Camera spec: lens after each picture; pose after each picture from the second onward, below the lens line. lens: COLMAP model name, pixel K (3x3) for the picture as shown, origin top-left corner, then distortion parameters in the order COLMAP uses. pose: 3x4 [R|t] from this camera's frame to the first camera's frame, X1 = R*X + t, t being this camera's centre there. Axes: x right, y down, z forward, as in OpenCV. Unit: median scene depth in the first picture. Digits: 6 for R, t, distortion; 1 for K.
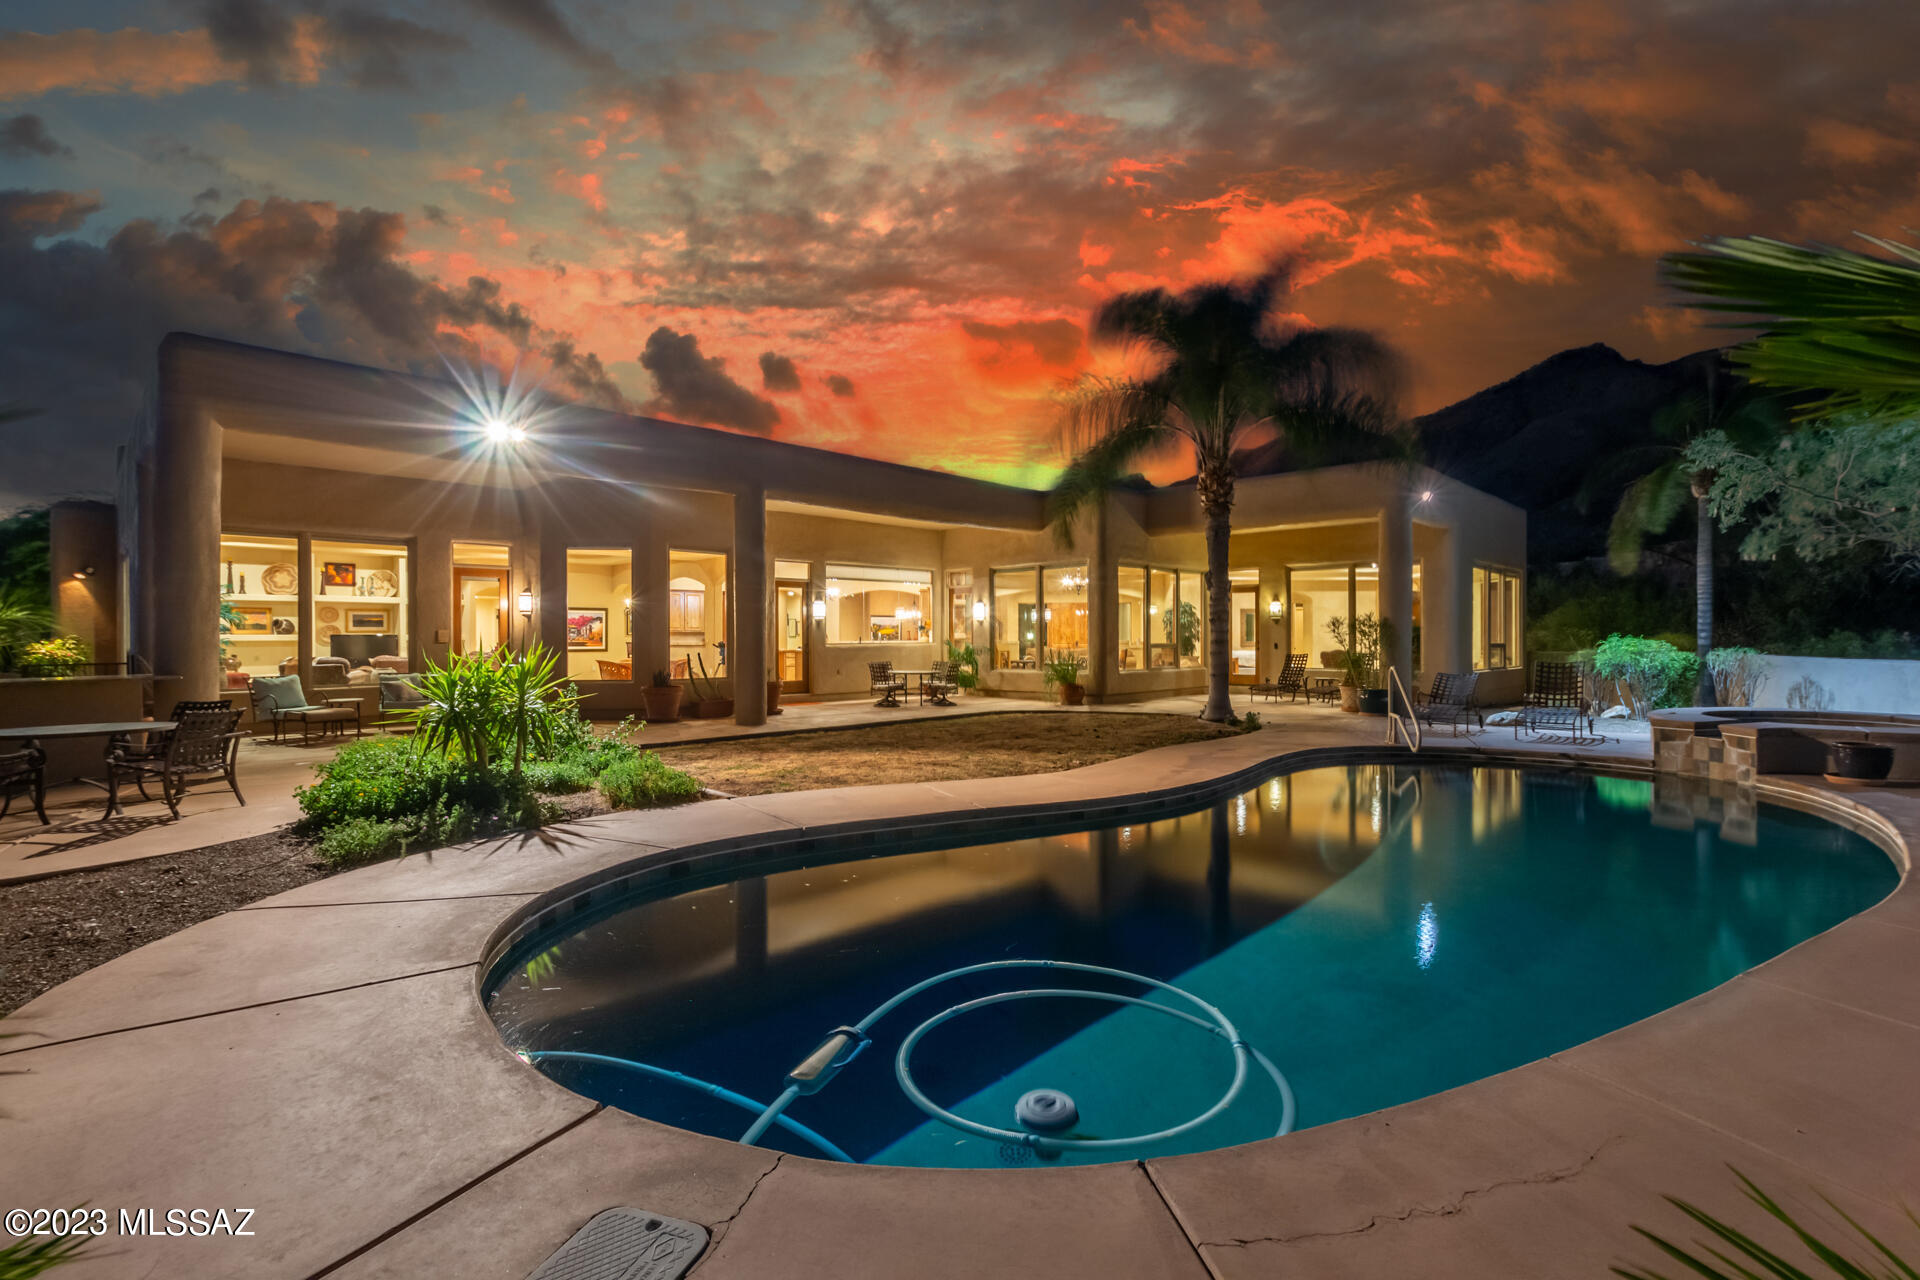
lens RADIAL K [[836.6, 0, 960.0], [0, 836.6, 640.0], [0, 0, 1]] dist [-0.001361, -0.000206]
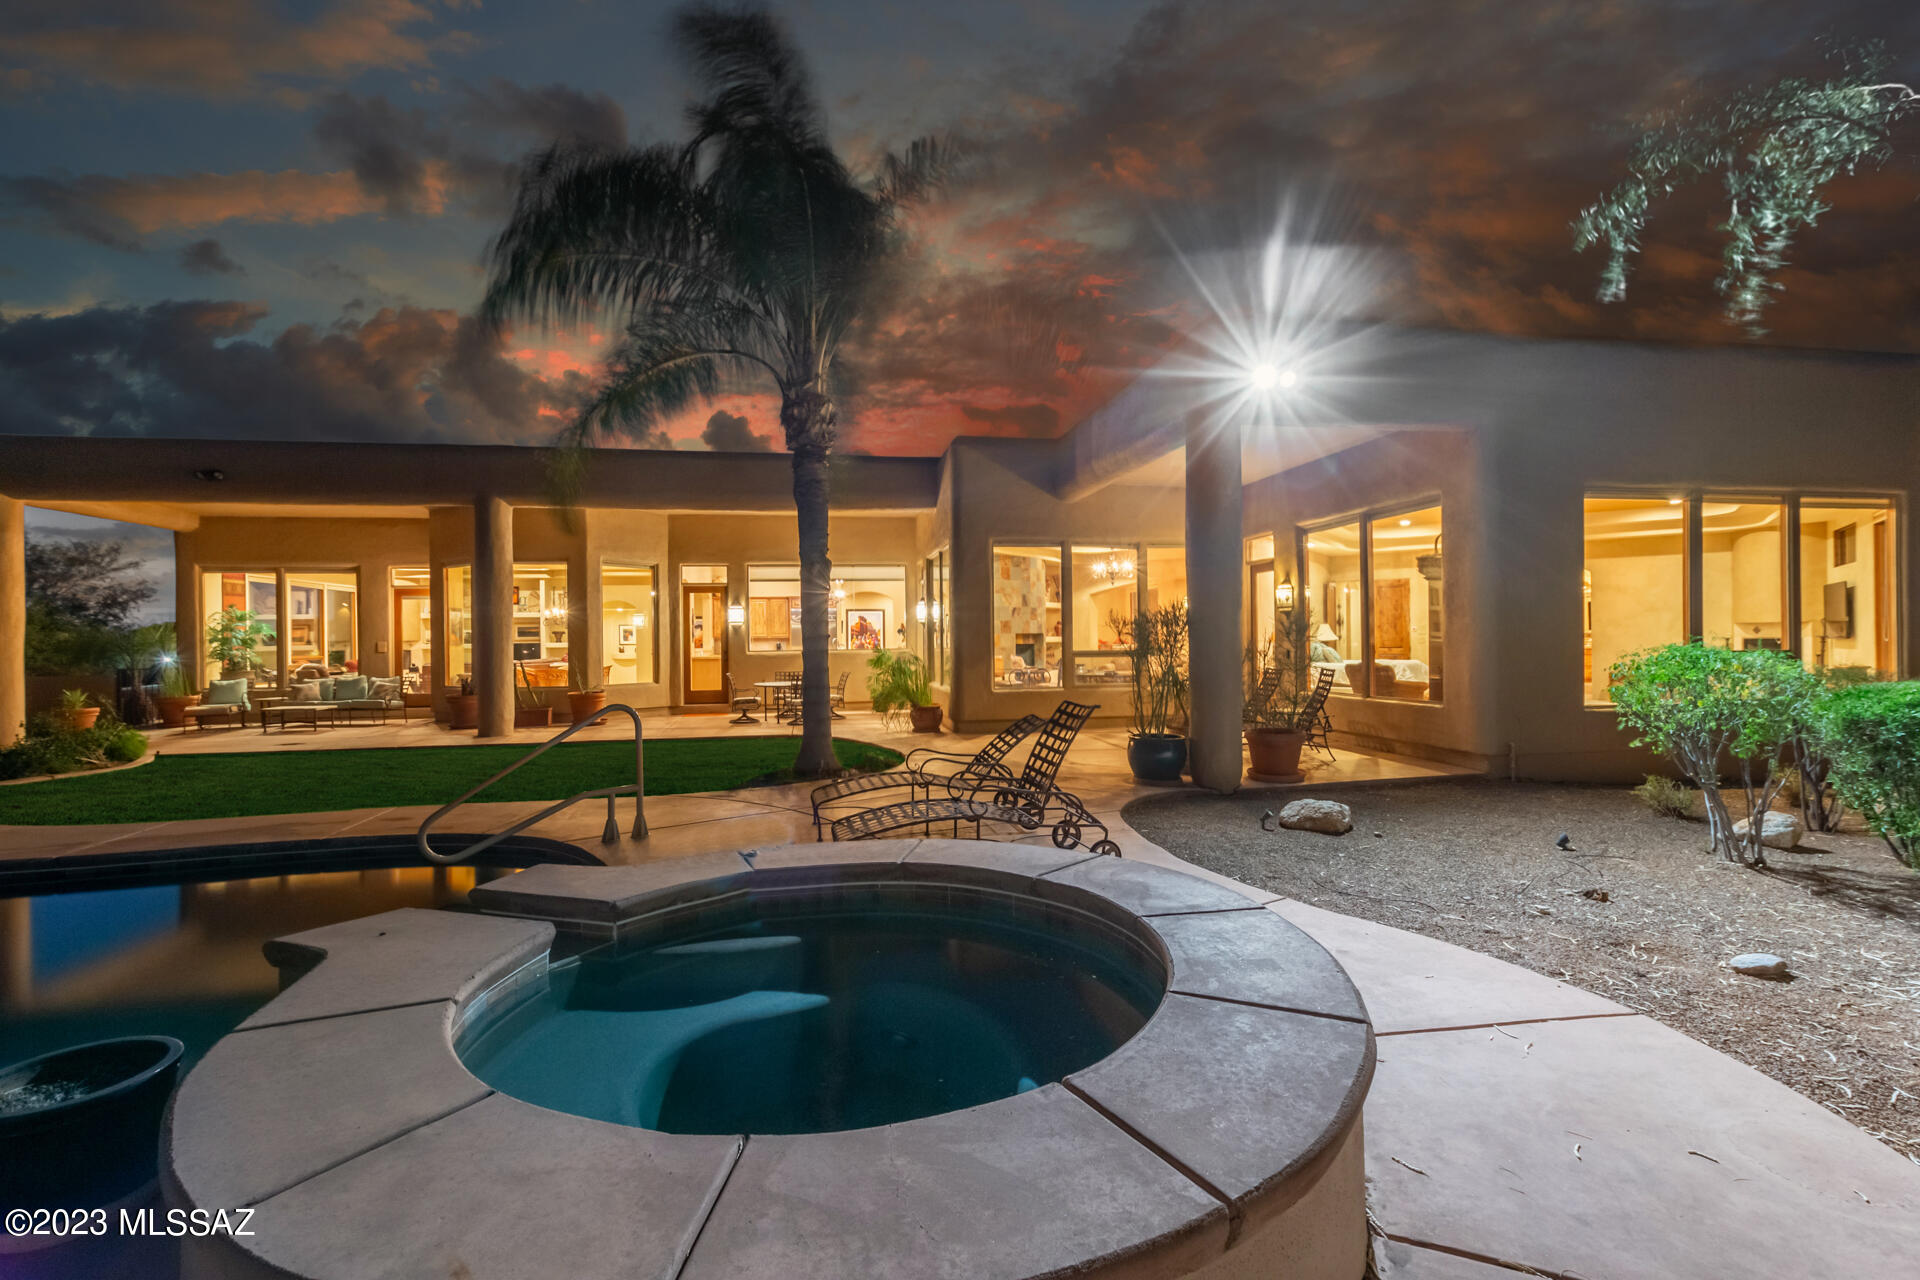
lens RADIAL K [[876.1, 0, 960.0], [0, 876.1, 640.0], [0, 0, 1]] dist [0.004967, -0.000366]
pose [[0.808136, -0.007001, -0.588955, 0.602666], [0.005048, 0.999975, -0.004960, -0.001493], [0.588975, 0.001035, 0.808151, 0.340712]]
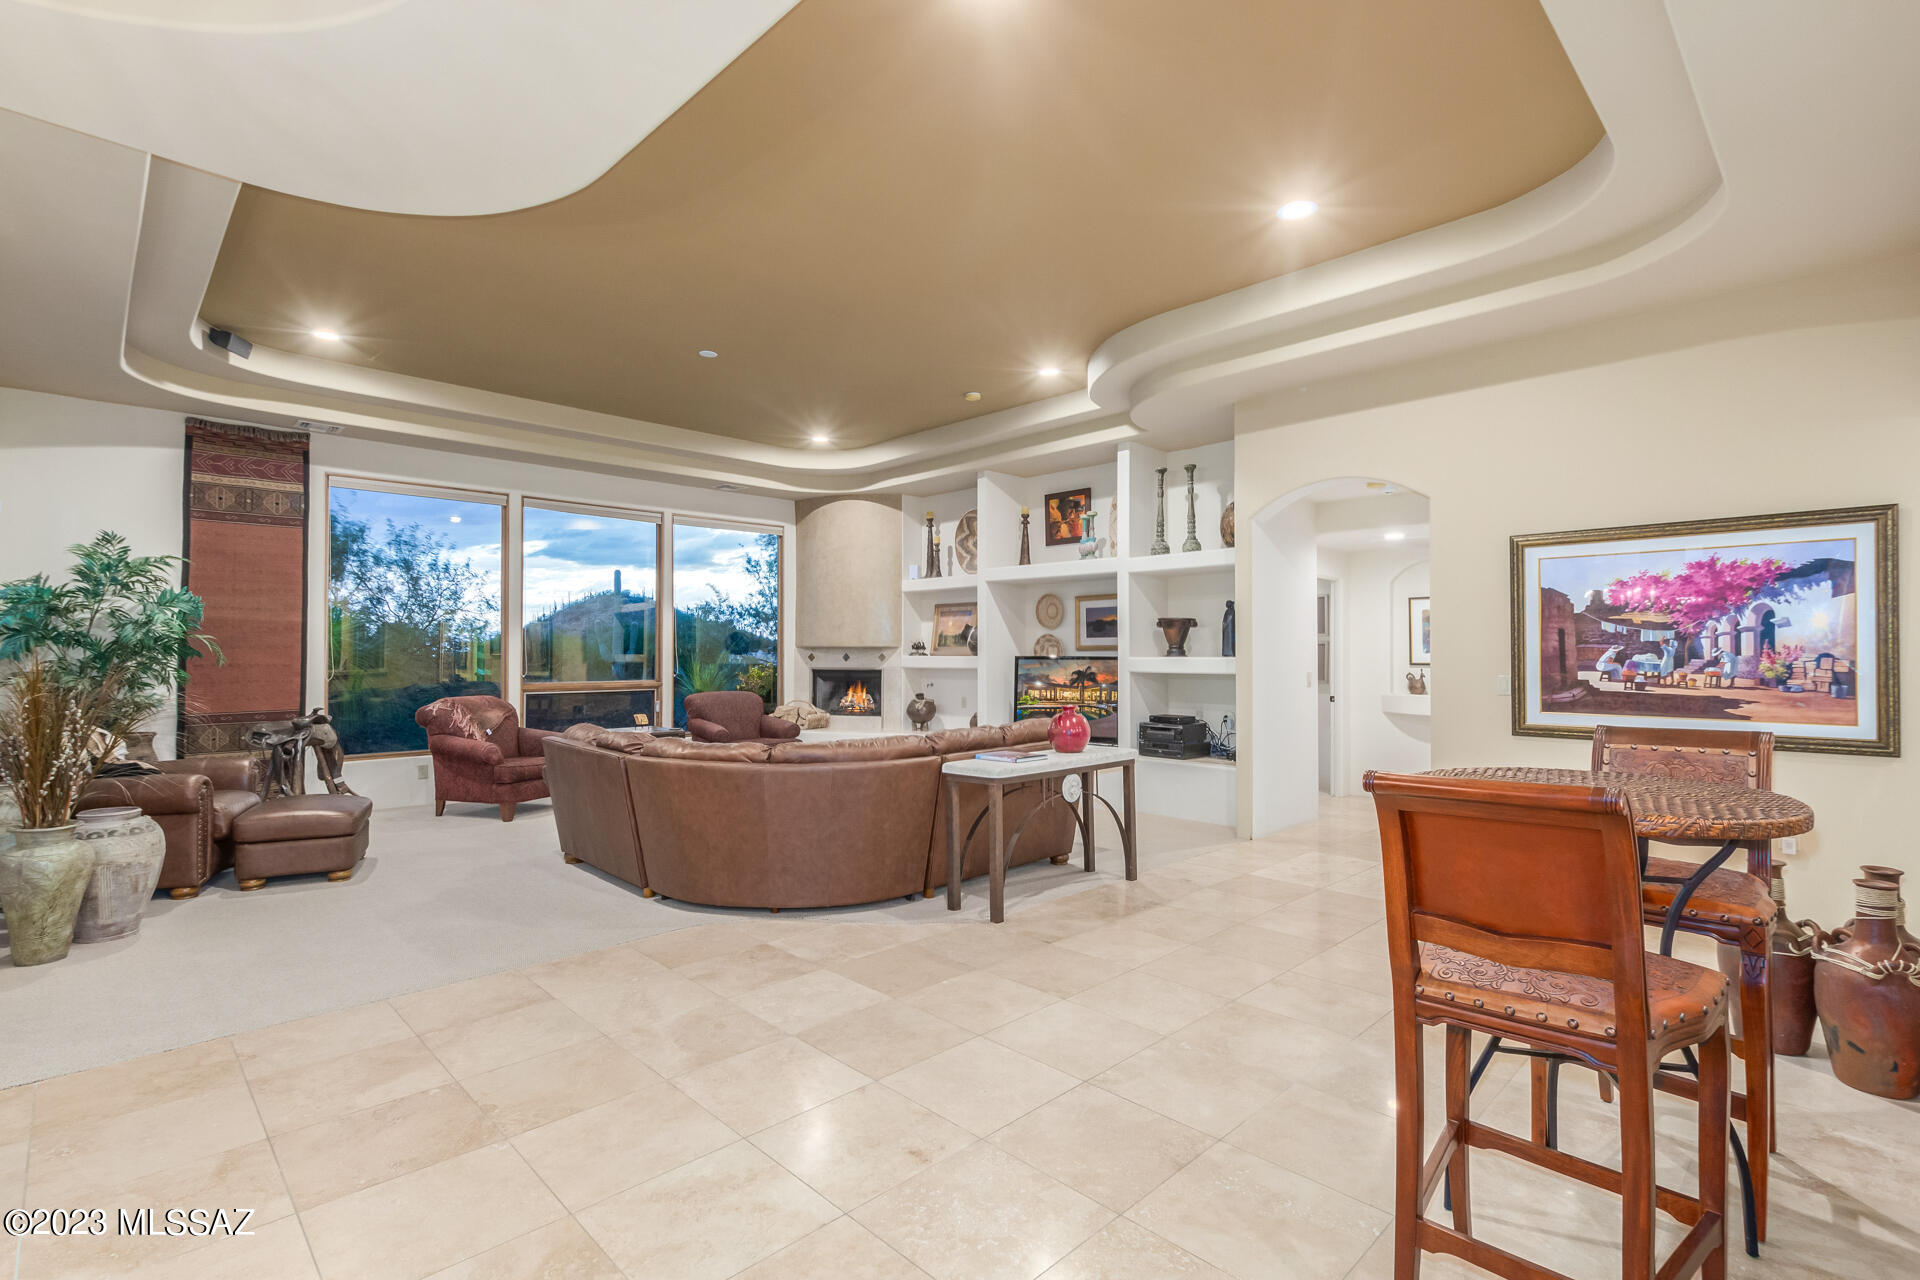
lens RADIAL K [[889.7, 0, 963.5], [0, 889.7, 635.3], [0, 0, 1]] dist [0.002912, 0.000475]
pose [[0.009225, -0.020322, -0.999751, -0.289771], [-0.007927, 0.999761, -0.020395, -0.007694], [0.999926, 0.008114, 0.009062, 0.969777]]
